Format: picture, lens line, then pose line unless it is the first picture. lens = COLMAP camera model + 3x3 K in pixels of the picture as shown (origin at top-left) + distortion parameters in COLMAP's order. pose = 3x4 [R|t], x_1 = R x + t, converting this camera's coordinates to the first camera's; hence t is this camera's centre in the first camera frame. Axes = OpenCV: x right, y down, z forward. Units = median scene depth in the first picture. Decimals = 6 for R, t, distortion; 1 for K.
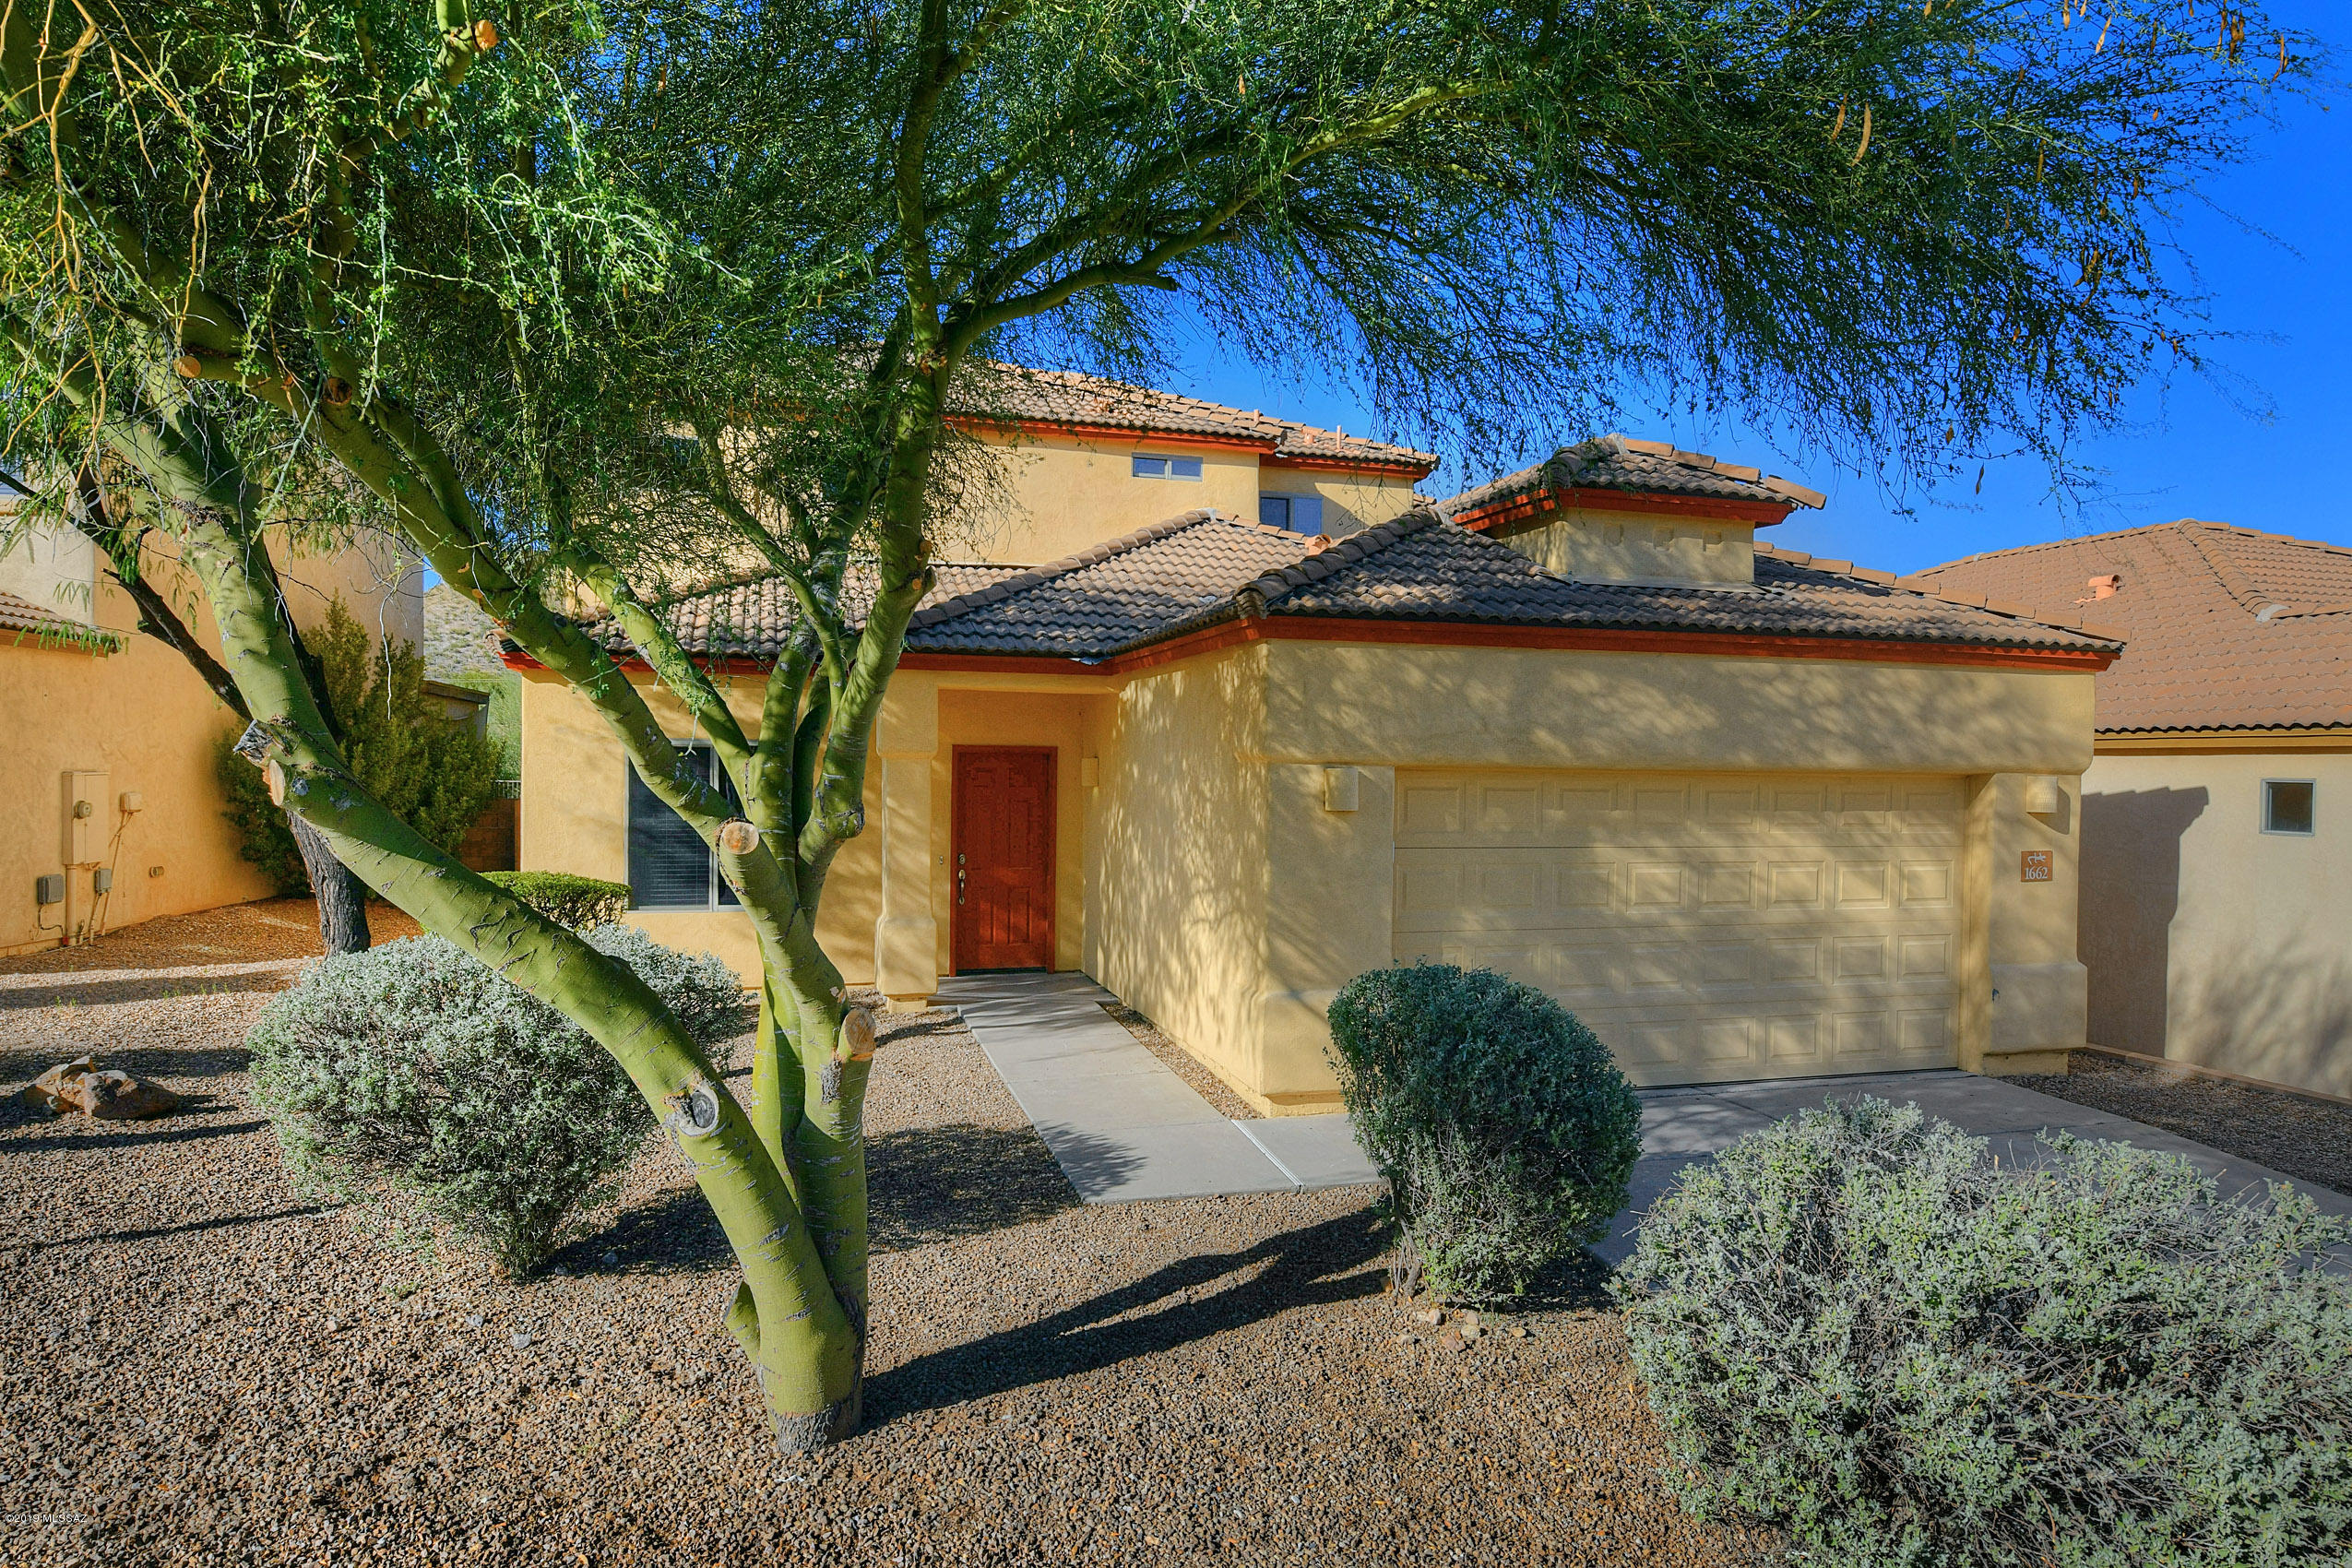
lens RADIAL K [[1349.8, 0, 1167.3], [0, 1349.8, 778.6], [0, 0, 1]] dist [0.004274, -0.002205]
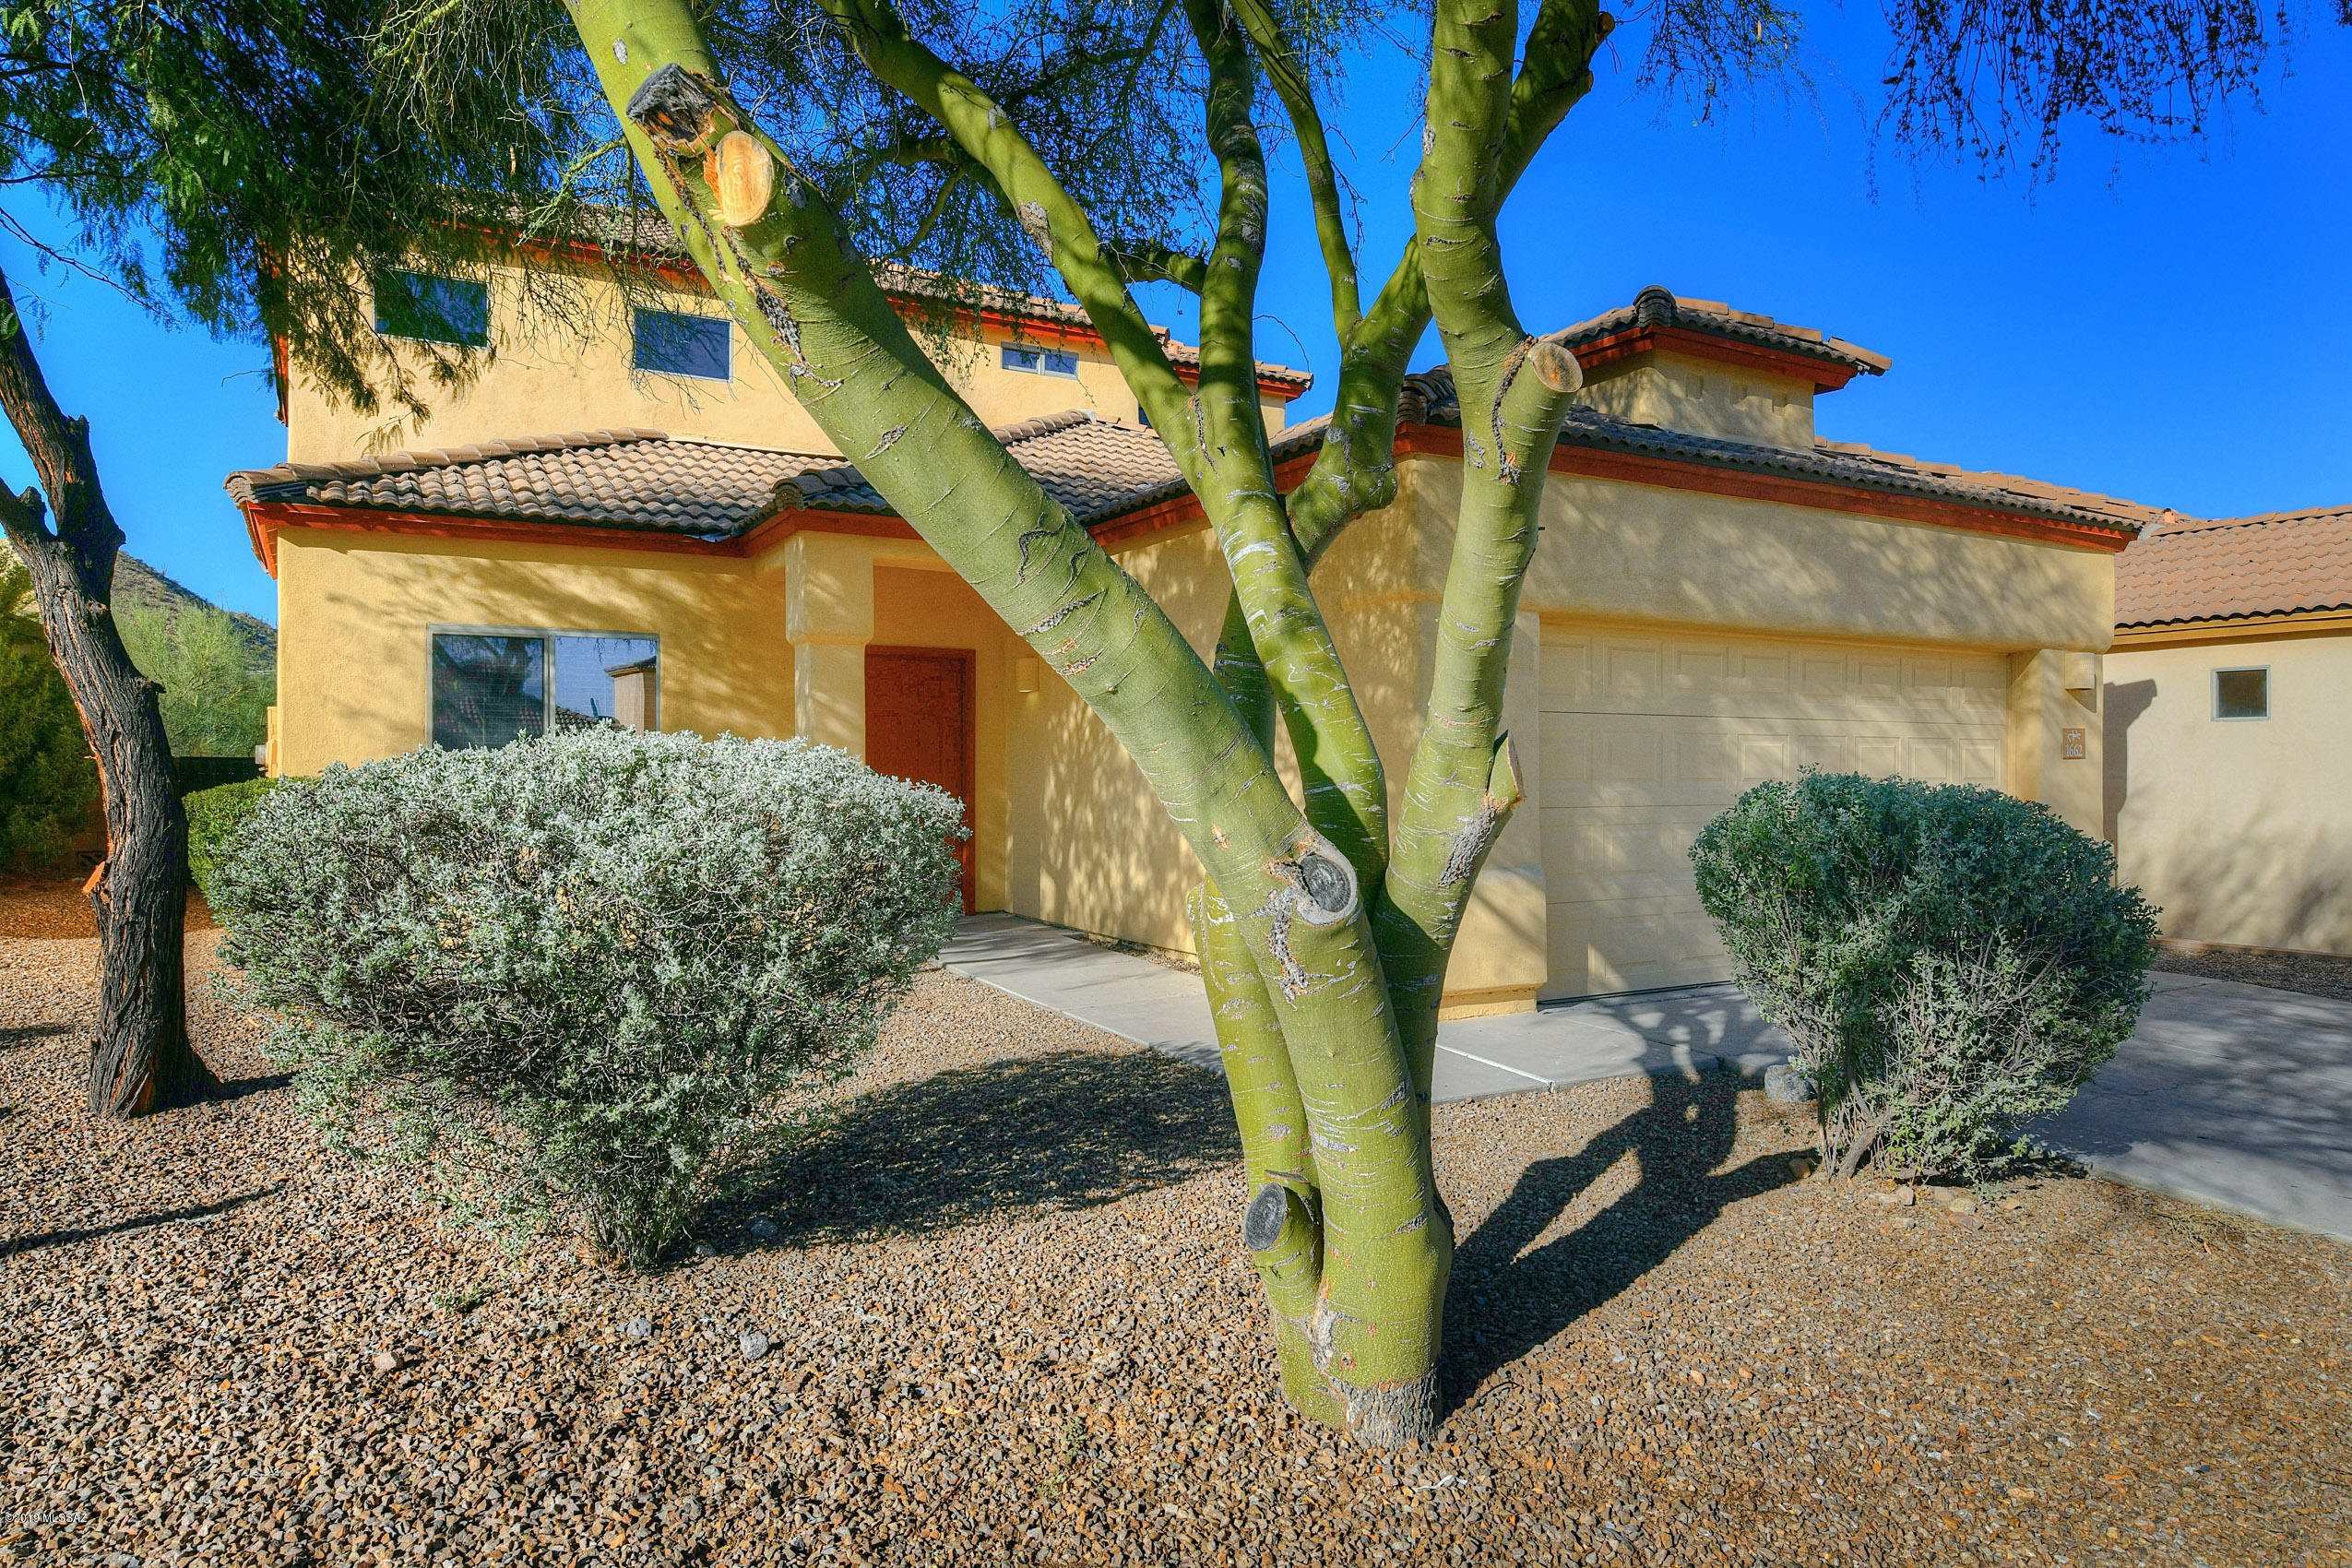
lens RADIAL K [[1349.8, 0, 1183.3], [0, 1349.8, 780.2], [0, 0, 1]] dist [0.004274, -0.002205]
pose [[0.969059, -0.005851, 0.246758, -0.265930], [0.004128, 0.999963, 0.007498, 0.086858], [-0.246793, -0.006247, 0.969048, 0.200236]]
